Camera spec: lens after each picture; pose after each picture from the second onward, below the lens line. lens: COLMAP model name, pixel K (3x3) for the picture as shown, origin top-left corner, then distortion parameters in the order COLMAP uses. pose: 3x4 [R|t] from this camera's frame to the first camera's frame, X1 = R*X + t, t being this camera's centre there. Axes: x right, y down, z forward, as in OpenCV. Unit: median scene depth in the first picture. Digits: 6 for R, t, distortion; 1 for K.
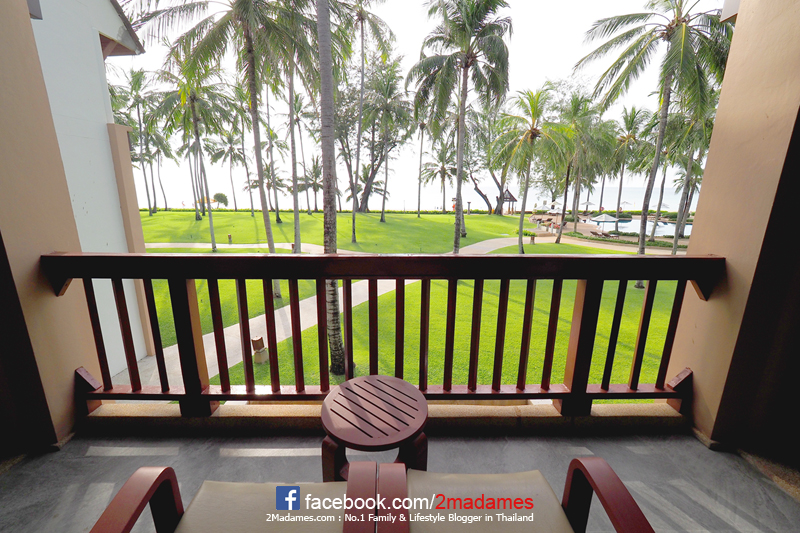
lens RADIAL K [[332.6, 0, 393.4], [0, 332.6, 265.0], [0, 0, 1]] dist [-0.005343, -0.000735]
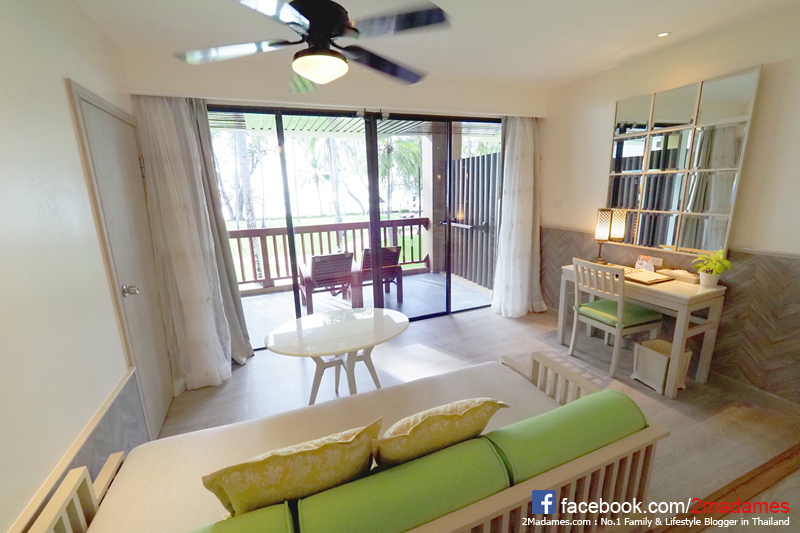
lens RADIAL K [[332.6, 0, 397.6], [0, 332.6, 267.5], [0, 0, 1]] dist [-0.005343, -0.000735]
pose [[0.927138, -0.116640, 0.356103, -0.533688], [0.117637, 0.992876, 0.018938, 0.349777], [-0.355775, 0.024333, 0.934255, -1.867628]]
